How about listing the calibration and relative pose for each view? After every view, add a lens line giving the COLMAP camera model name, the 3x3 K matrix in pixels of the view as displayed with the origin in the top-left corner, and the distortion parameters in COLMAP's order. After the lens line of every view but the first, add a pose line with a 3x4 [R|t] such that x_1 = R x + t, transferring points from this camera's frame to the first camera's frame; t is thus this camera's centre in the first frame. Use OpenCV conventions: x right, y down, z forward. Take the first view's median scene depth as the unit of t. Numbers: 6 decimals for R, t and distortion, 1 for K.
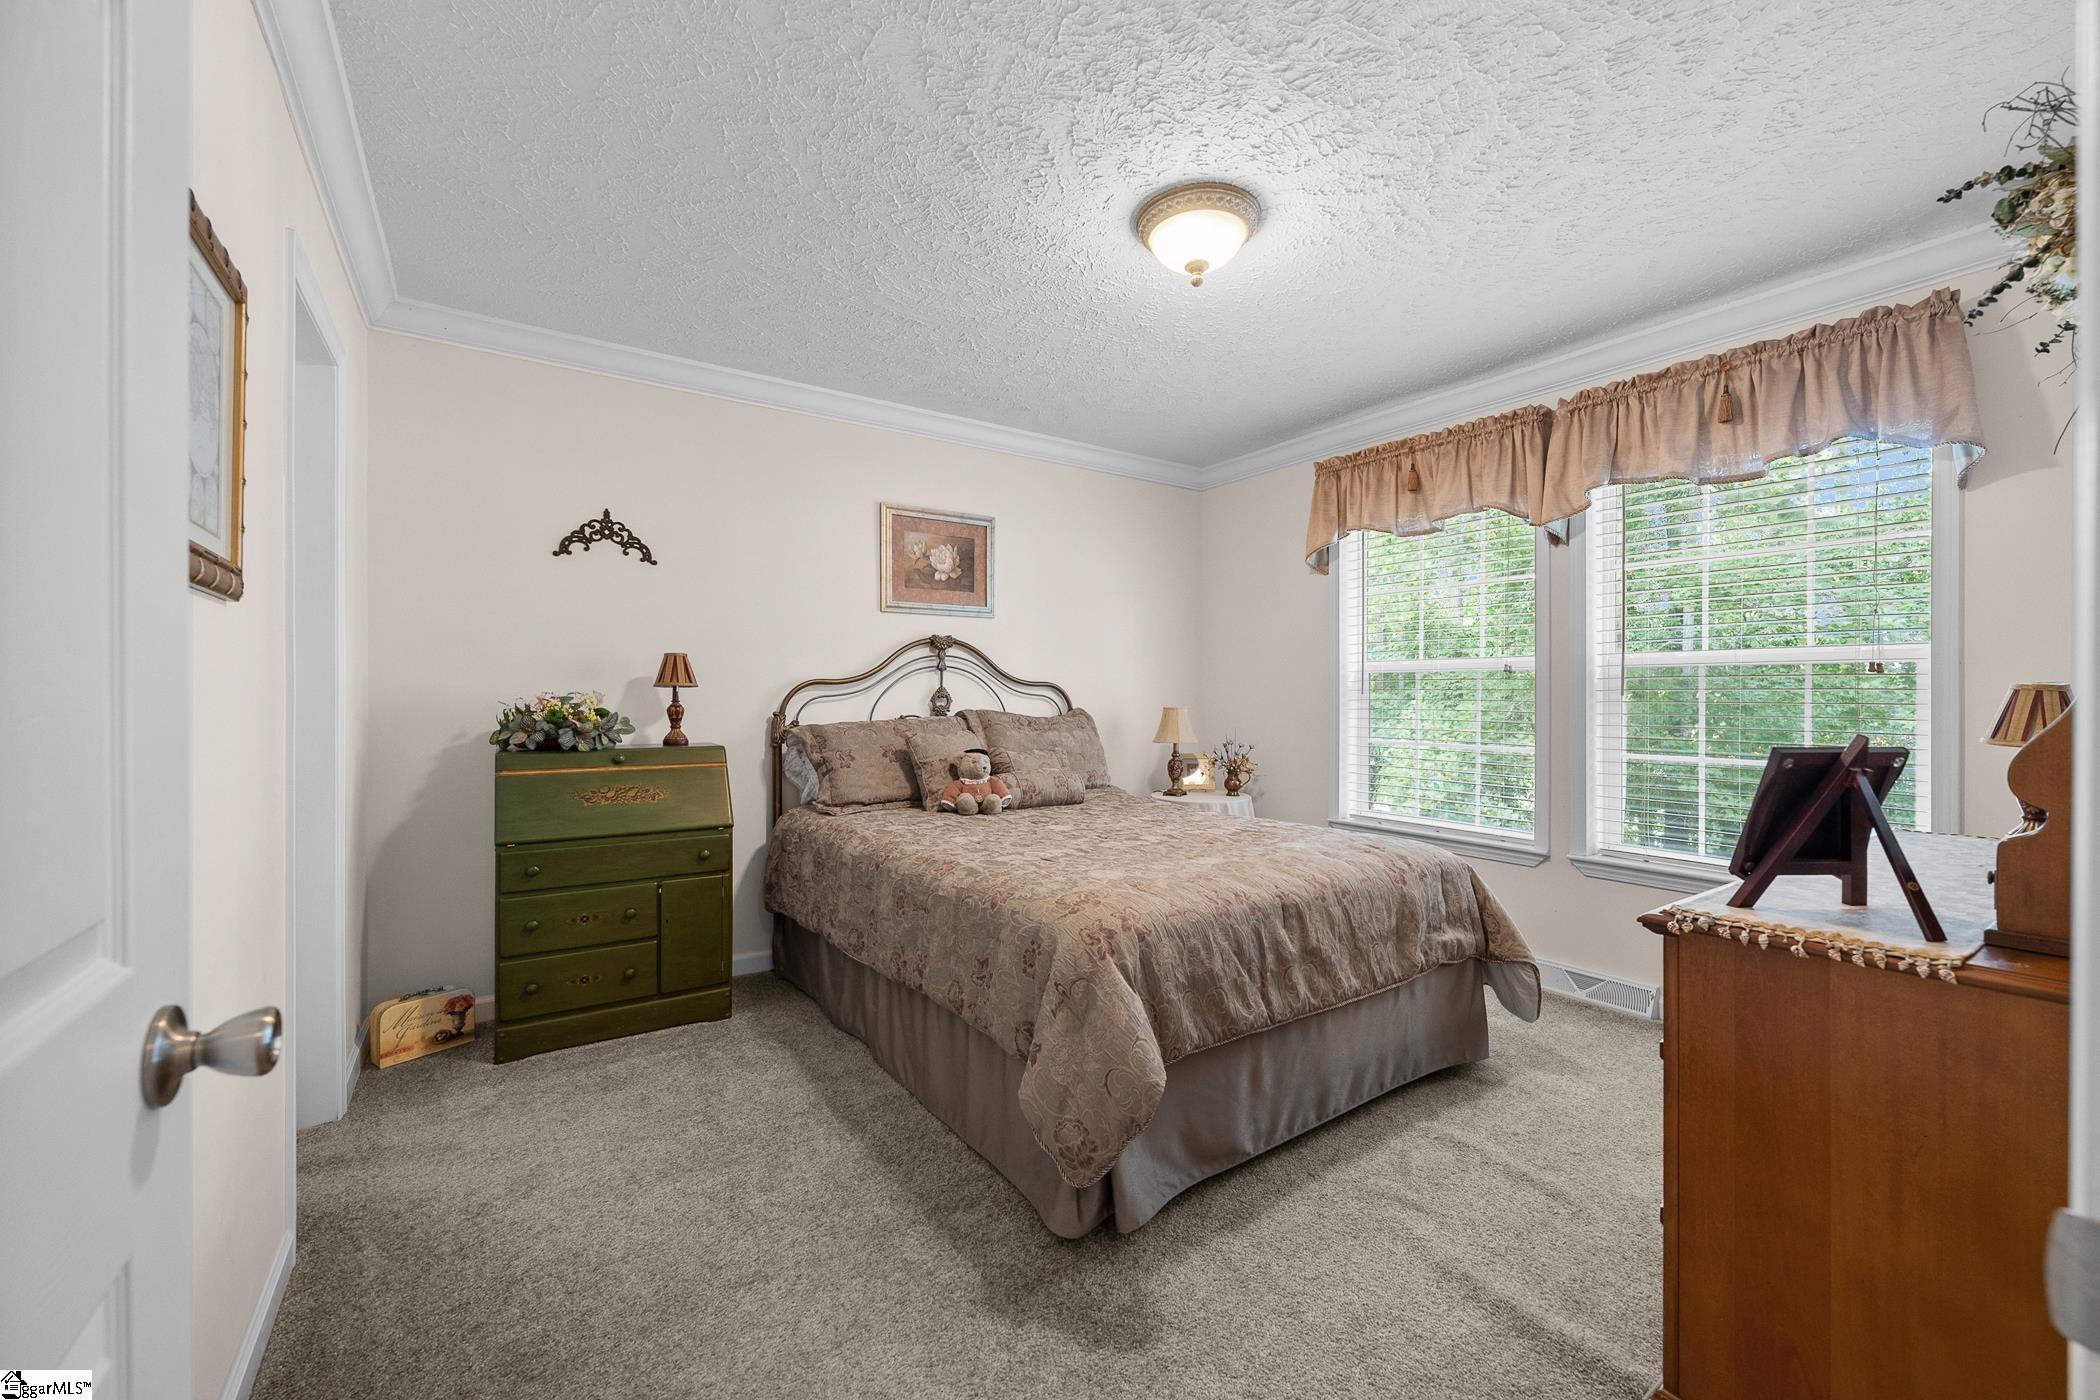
lens RADIAL K [[840.6, 0, 1040.3], [0, 840.6, 696.5], [0, 0, 1]] dist [0.001231, 0.000542]
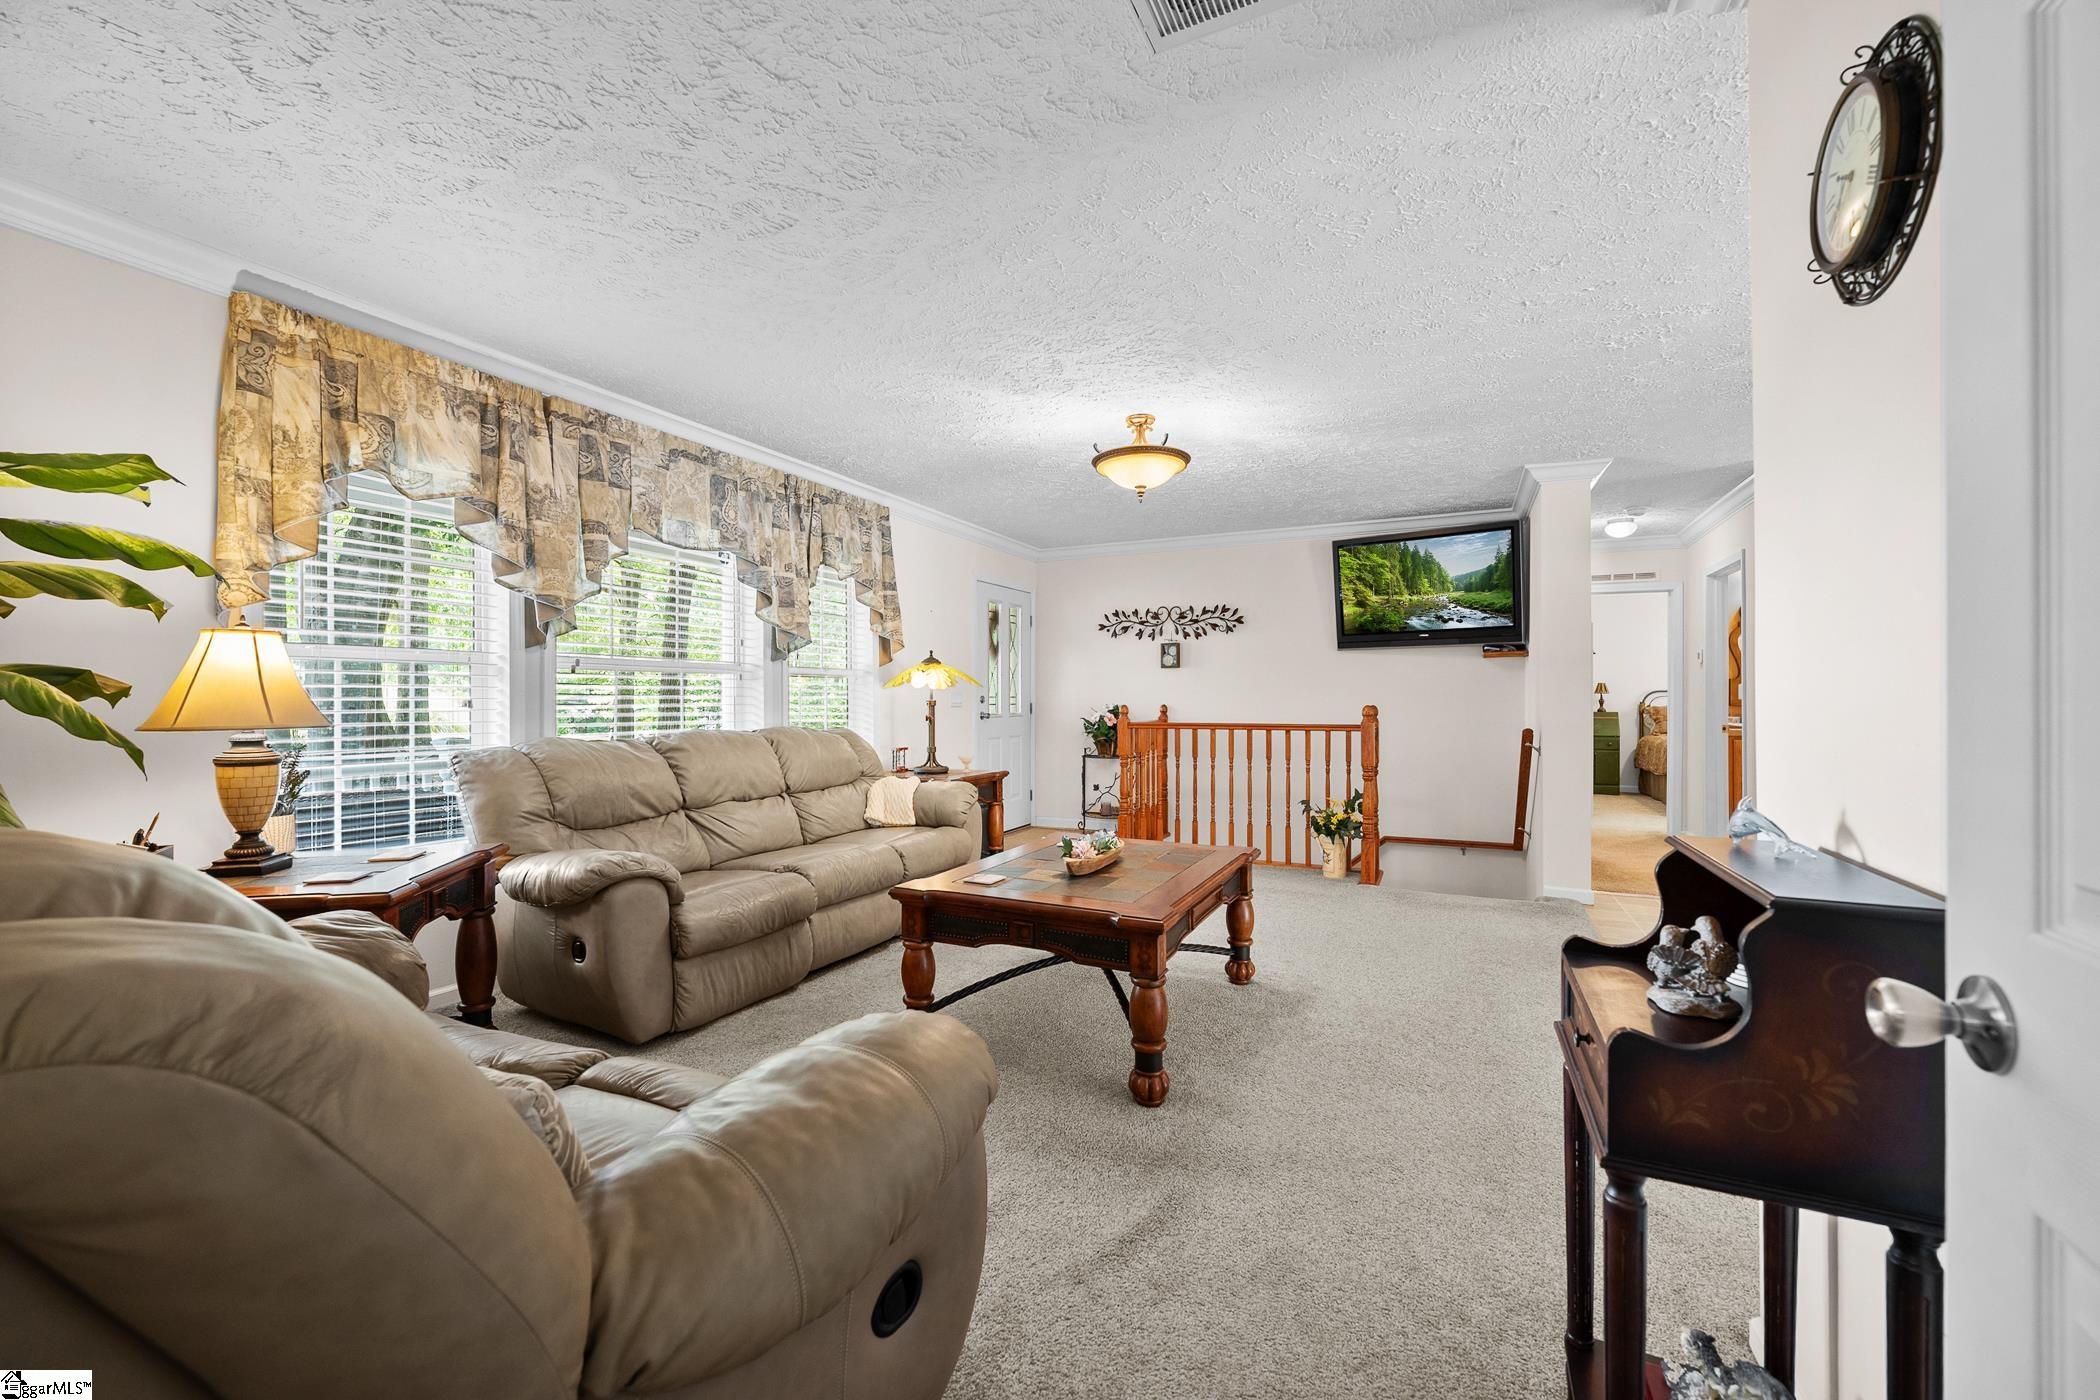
lens RADIAL K [[840.6, 0, 1038.9], [0, 840.6, 700.1], [0, 0, 1]] dist [0.001231, 0.000542]
pose [[0.507588, -0.000628, -0.861600, 0.697031], [-0.003207, 0.999991, -0.002618, 0.016533], [0.861594, 0.004092, 0.507581, -1.389510]]
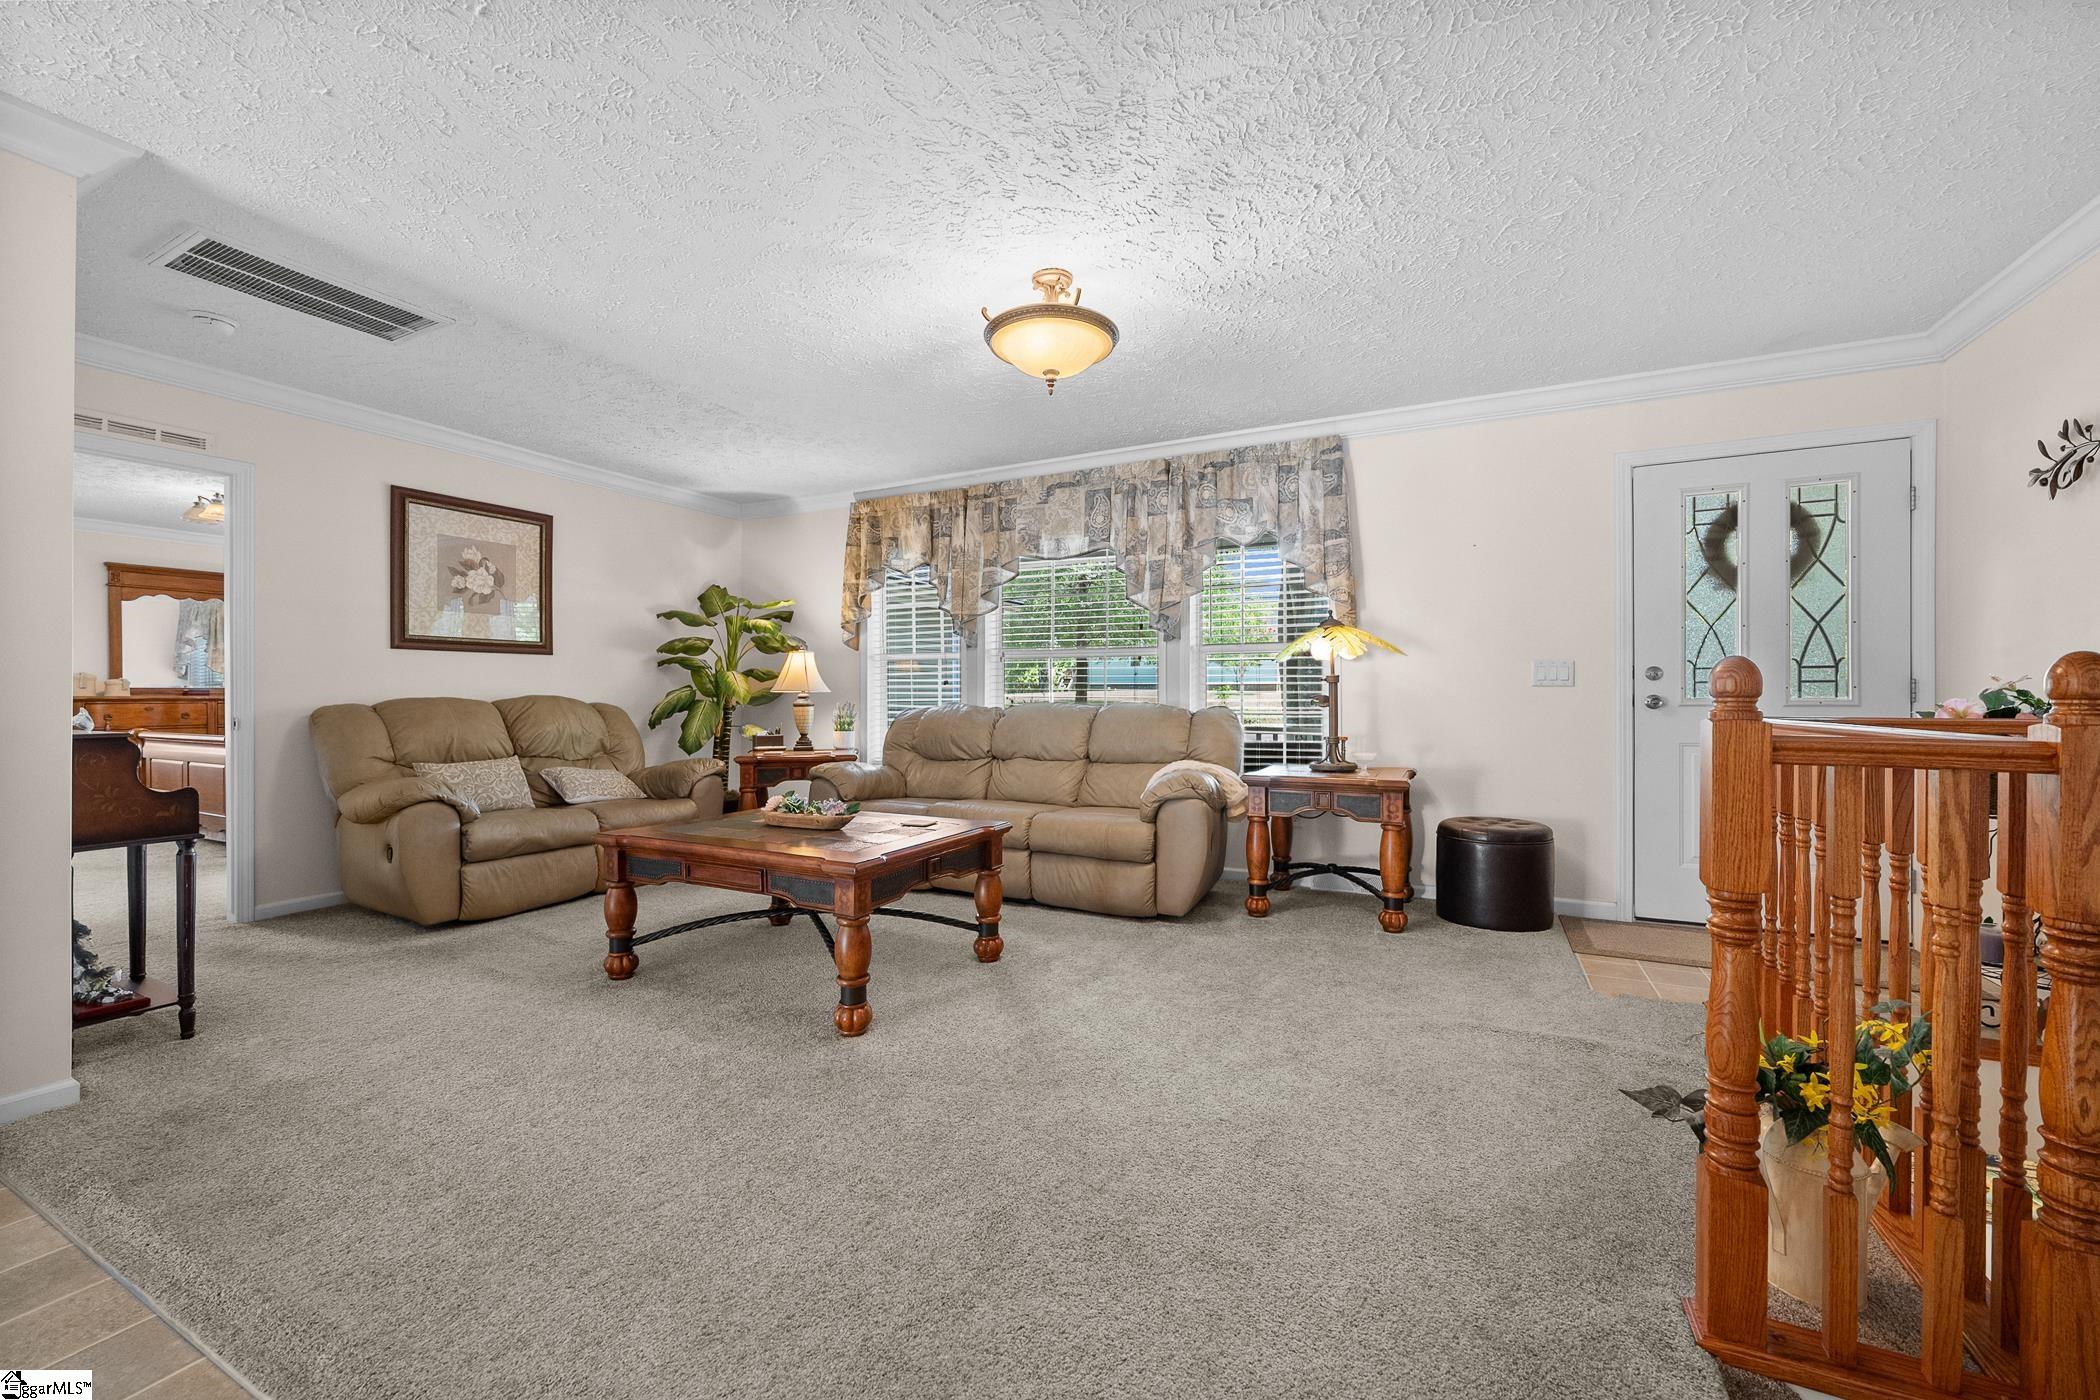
lens RADIAL K [[840.6, 0, 1044.9], [0, 840.6, 693.8], [0, 0, 1]] dist [0.001231, 0.000542]
pose [[-0.873383, 0.002039, -0.487030, 0.371792], [-0.000599, 0.999986, 0.005262, 0.027035], [0.487034, 0.004887, -0.873369, -0.465809]]
